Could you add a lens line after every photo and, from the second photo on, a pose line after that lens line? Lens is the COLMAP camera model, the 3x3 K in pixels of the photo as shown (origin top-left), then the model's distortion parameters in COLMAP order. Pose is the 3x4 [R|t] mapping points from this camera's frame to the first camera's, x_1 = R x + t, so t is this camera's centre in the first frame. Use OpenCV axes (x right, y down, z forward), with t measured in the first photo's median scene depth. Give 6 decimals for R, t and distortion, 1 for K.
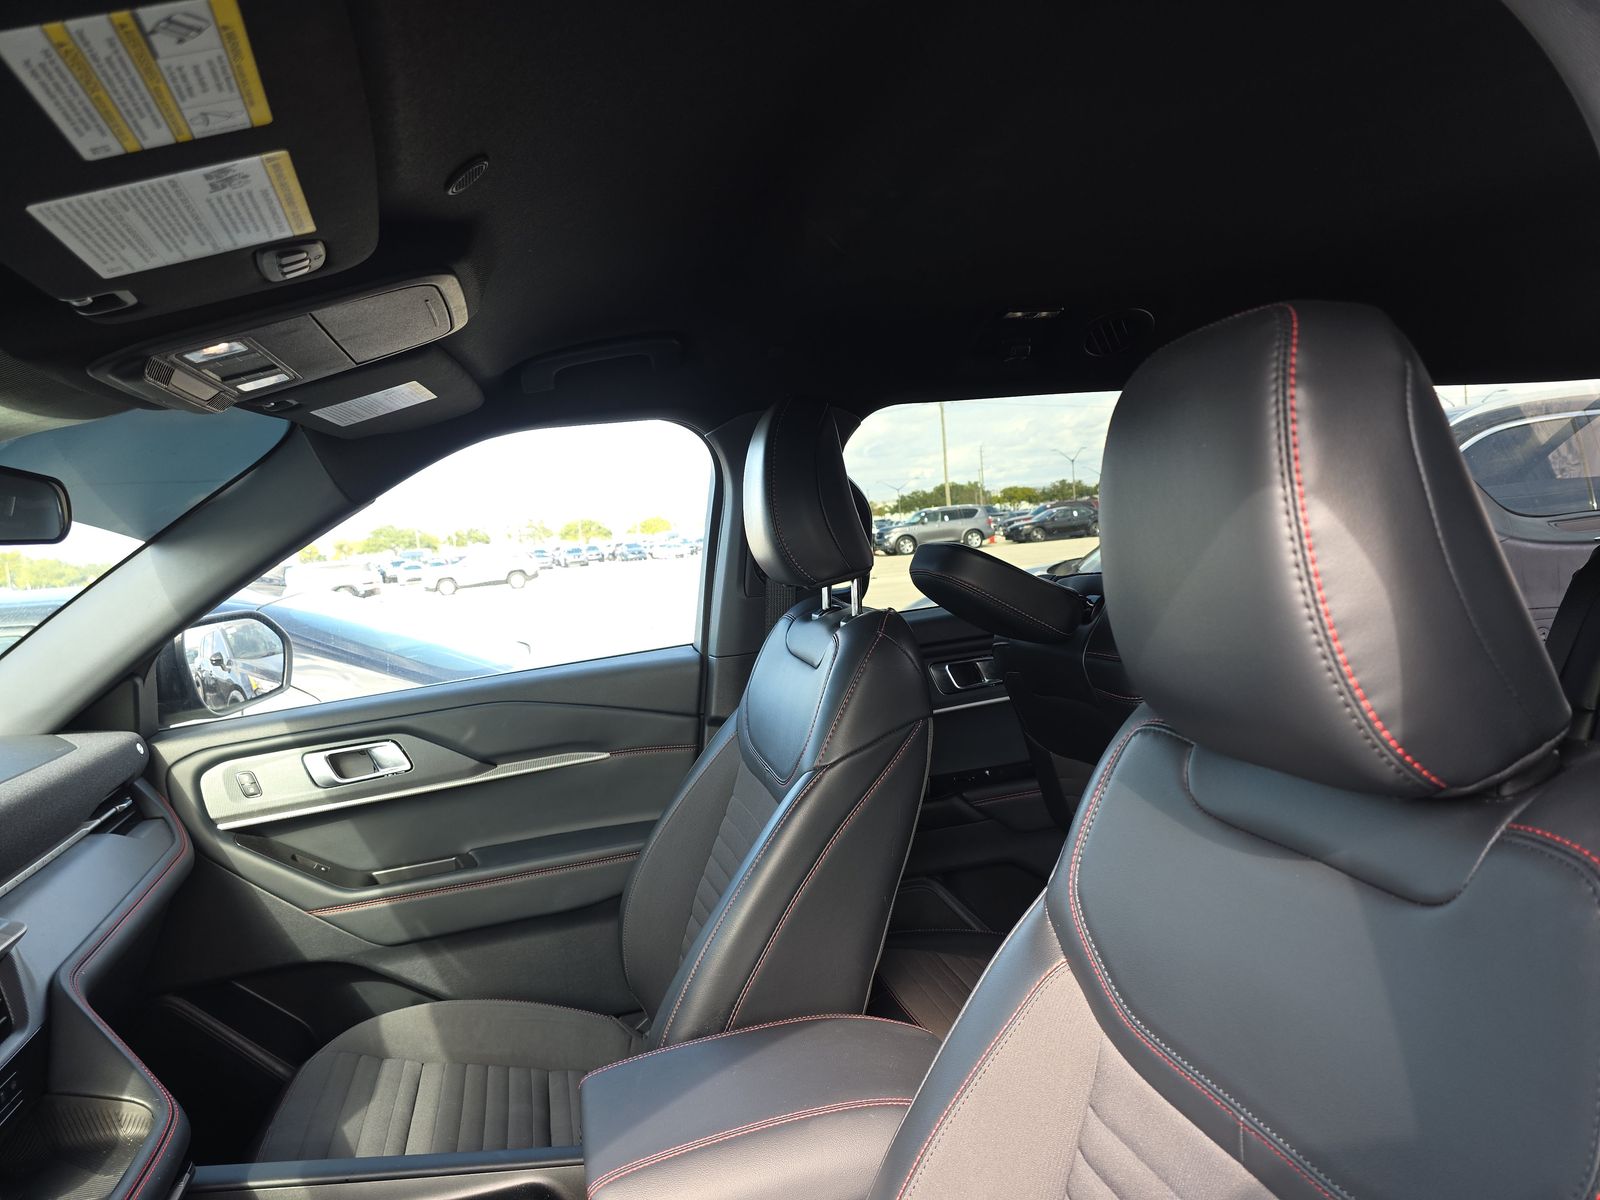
lens RADIAL K [[1075.7, 0, 812.3], [0, 1075.7, 594.0], [0, 0, 1]] dist [0.083565, -0.118296]
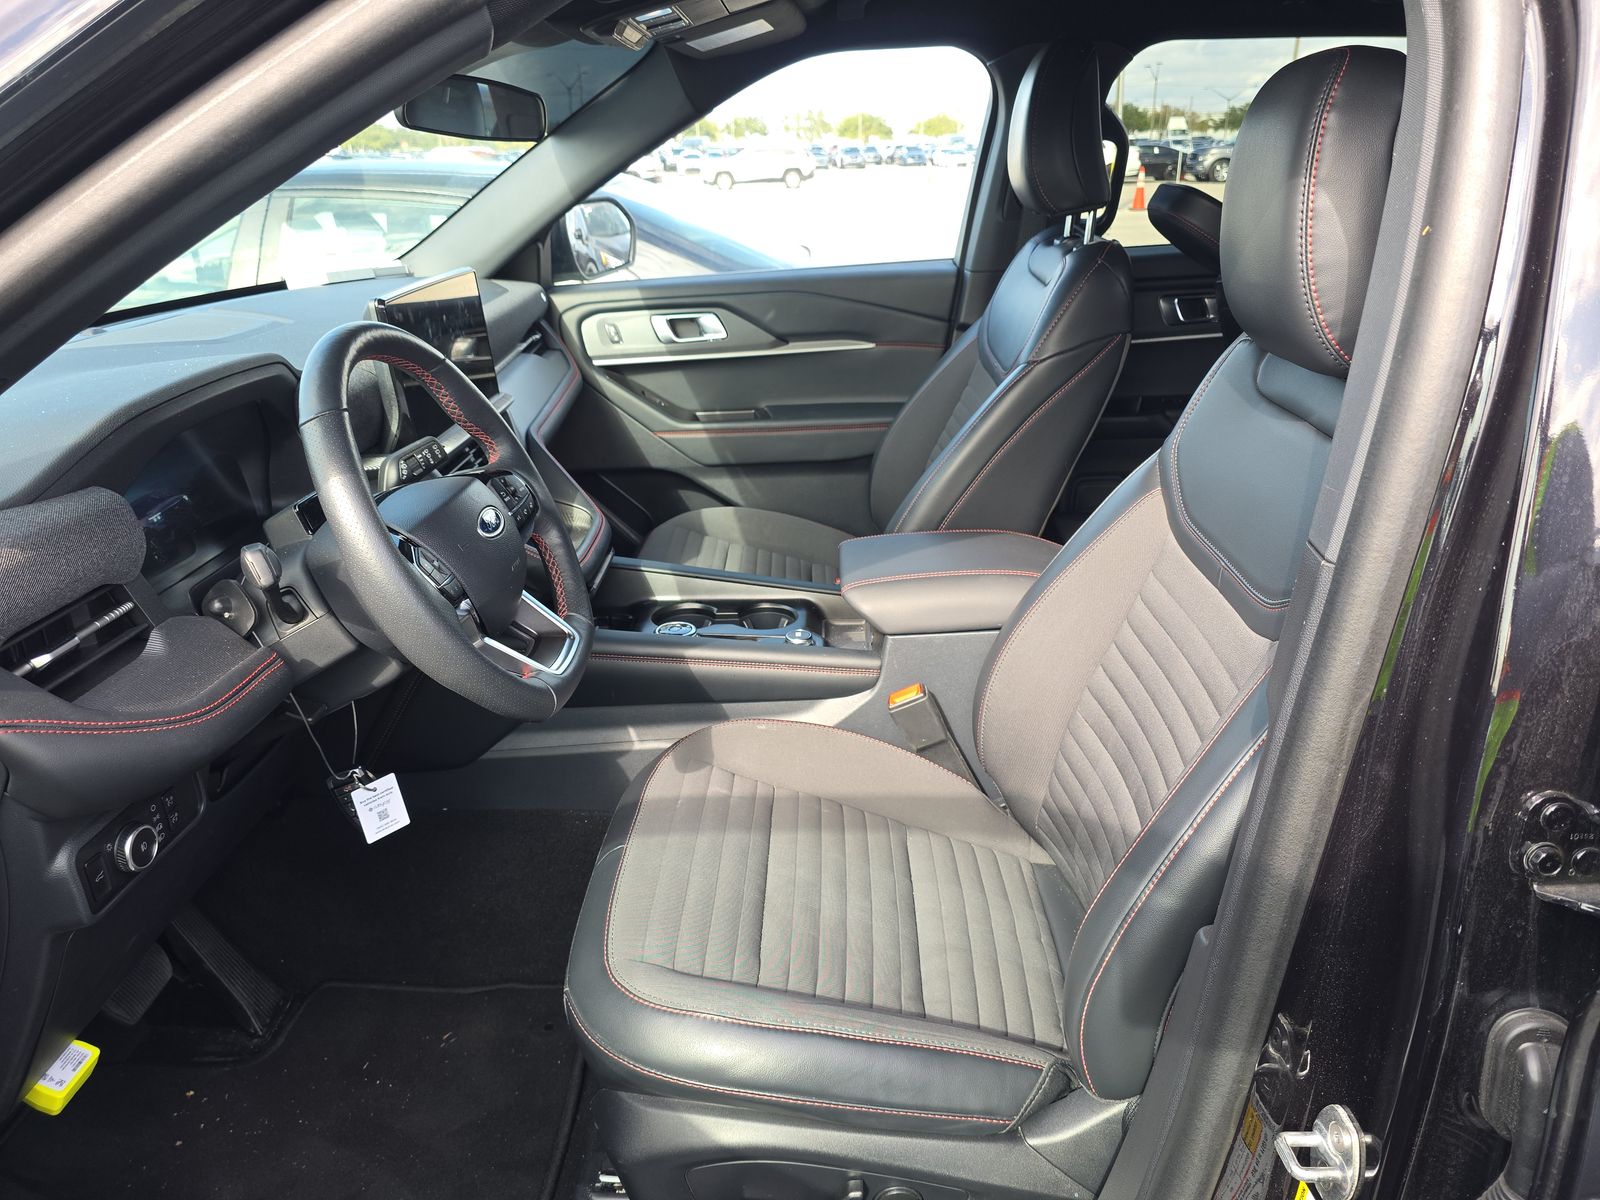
lens RADIAL K [[1075.7, 0, 812.3], [0, 1075.7, 594.0], [0, 0, 1]] dist [0.083565, -0.118296]
pose [[0.966257, 0.159004, -0.202646, 0.044939], [-0.082134, 0.935856, 0.342676, -0.004328], [0.244135, -0.314469, 0.917337, -0.276261]]
